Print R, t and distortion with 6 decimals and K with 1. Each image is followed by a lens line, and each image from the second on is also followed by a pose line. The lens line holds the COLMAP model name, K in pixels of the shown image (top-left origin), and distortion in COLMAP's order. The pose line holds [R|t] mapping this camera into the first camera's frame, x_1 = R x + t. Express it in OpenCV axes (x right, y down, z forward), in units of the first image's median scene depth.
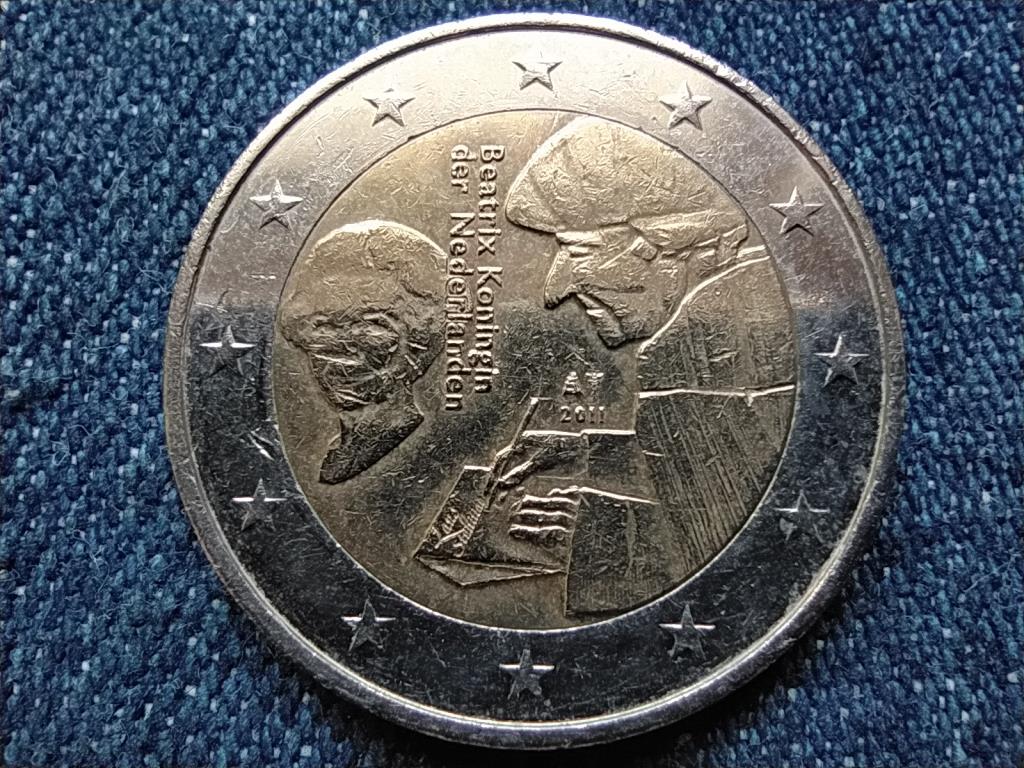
lens RADIAL K [[737.1, 0, 524.5], [0, 737.1, 397.5], [0, 0, 1]] dist [0.059827, -0.059959]
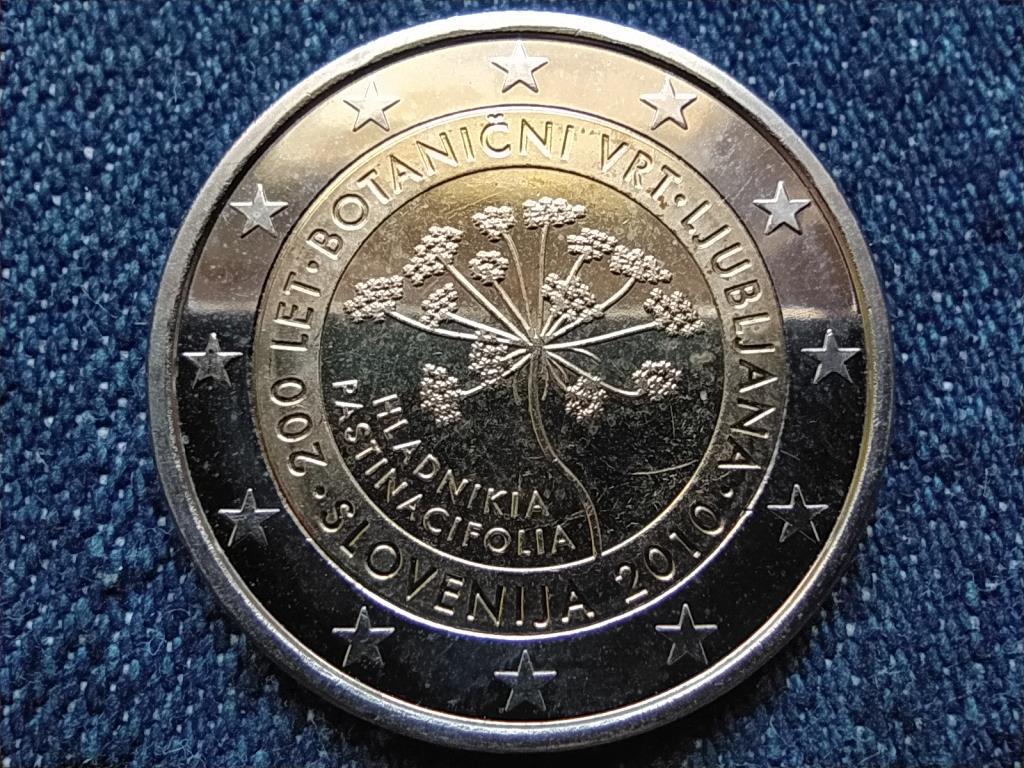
lens RADIAL K [[715.2, 0, 516.1], [0, 715.2, 396.4], [0, 0, 1]] dist [0.056812, -0.055051]
pose [[0.999629, 0.007401, 0.026211, -0.185754], [-0.007415, 0.999972, 0.000438, -0.232548], [-0.026207, -0.000632, 0.999656, 0.068844]]
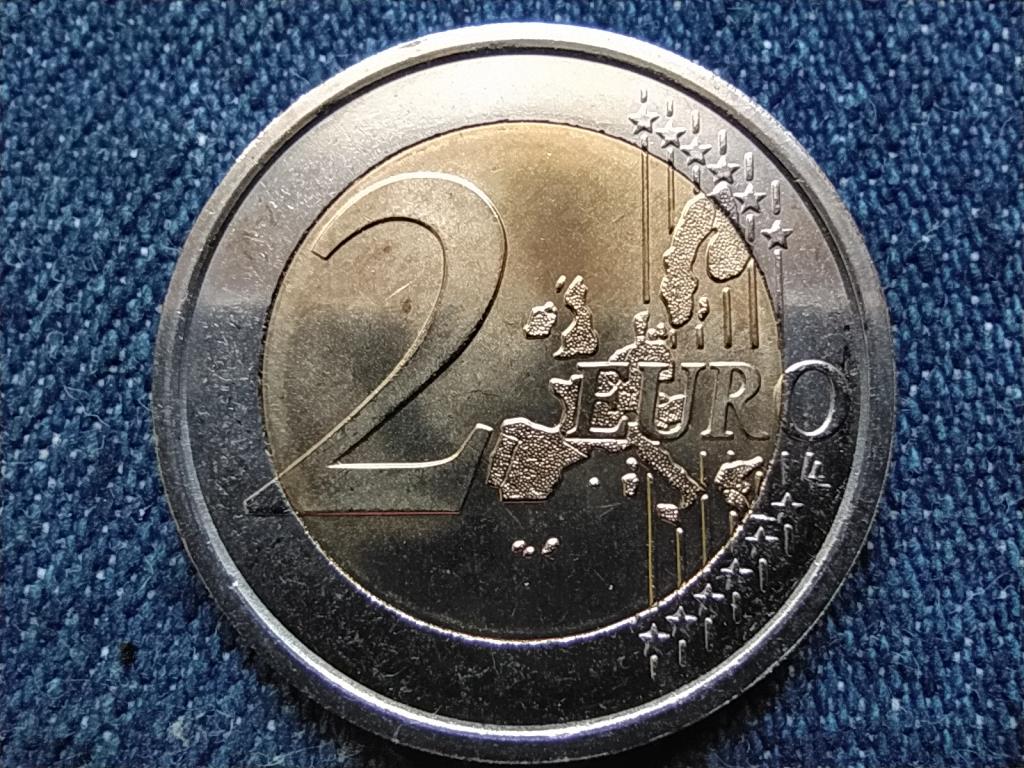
lens RADIAL K [[737.1, 0, 523.0], [0, 737.1, 390.9], [0, 0, 1]] dist [0.059827, -0.059959]
pose [[0.995683, 0.090364, -0.021218, 0.112578], [-0.090132, 0.995861, 0.011672, -0.231077], [0.022185, -0.009709, 0.999707, 0.018390]]
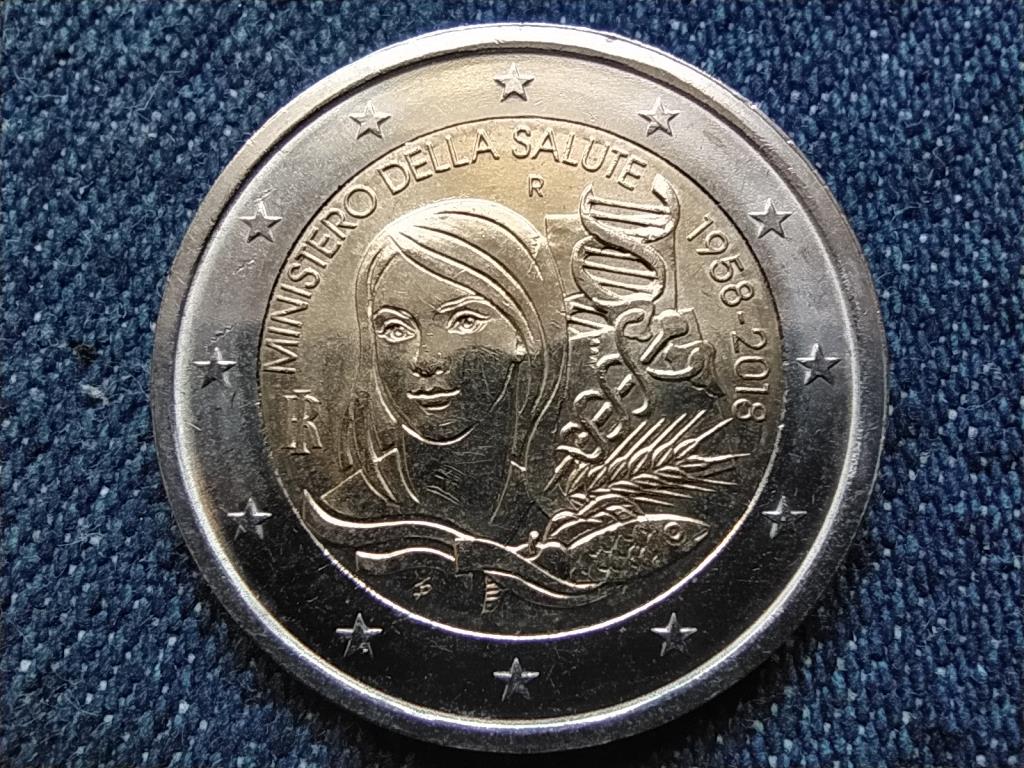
lens RADIAL K [[737.1, 0, 526.5], [0, 737.1, 399.9], [0, 0, 1]] dist [0.059827, -0.059959]
pose [[0.991001, 0.132822, -0.016577, 0.273886], [-0.133105, 0.990951, -0.017319, 0.202893], [0.014127, 0.019370, 0.999713, -0.035438]]
